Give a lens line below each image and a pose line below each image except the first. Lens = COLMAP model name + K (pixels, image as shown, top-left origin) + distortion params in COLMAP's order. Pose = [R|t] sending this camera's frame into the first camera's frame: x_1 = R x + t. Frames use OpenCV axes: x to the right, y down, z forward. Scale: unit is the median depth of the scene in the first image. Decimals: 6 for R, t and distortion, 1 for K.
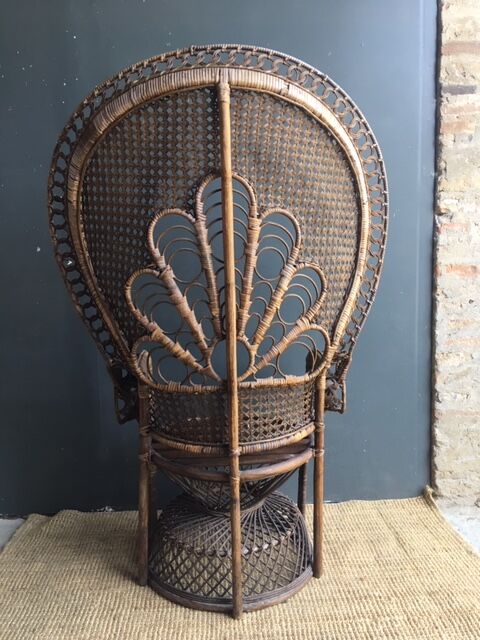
lens RADIAL K [[540.4, 0, 237.6], [0, 540.4, 321.6], [0, 0, 1]] dist [0.089709, -0.138750]
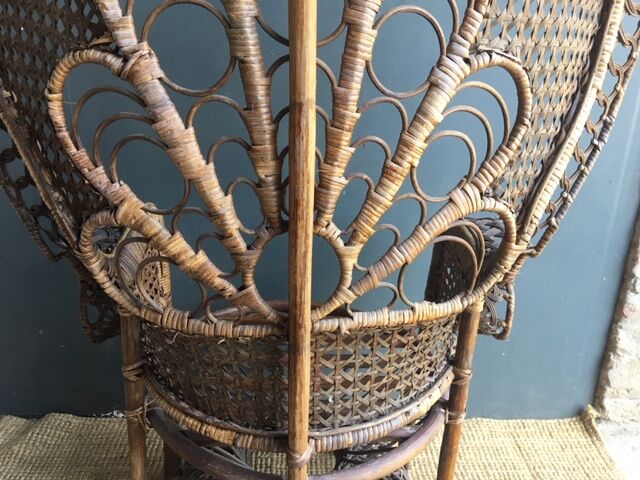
lens RADIAL K [[540.4, 0, 318.5], [0, 540.4, 238.8], [0, 0, 1]] dist [0.089709, -0.138750]
pose [[0.998861, 0.047413, 0.005364, -0.000176], [-0.047311, 0.969483, 0.240550, -0.065753], [0.006205, -0.240529, 0.970622, 0.564836]]
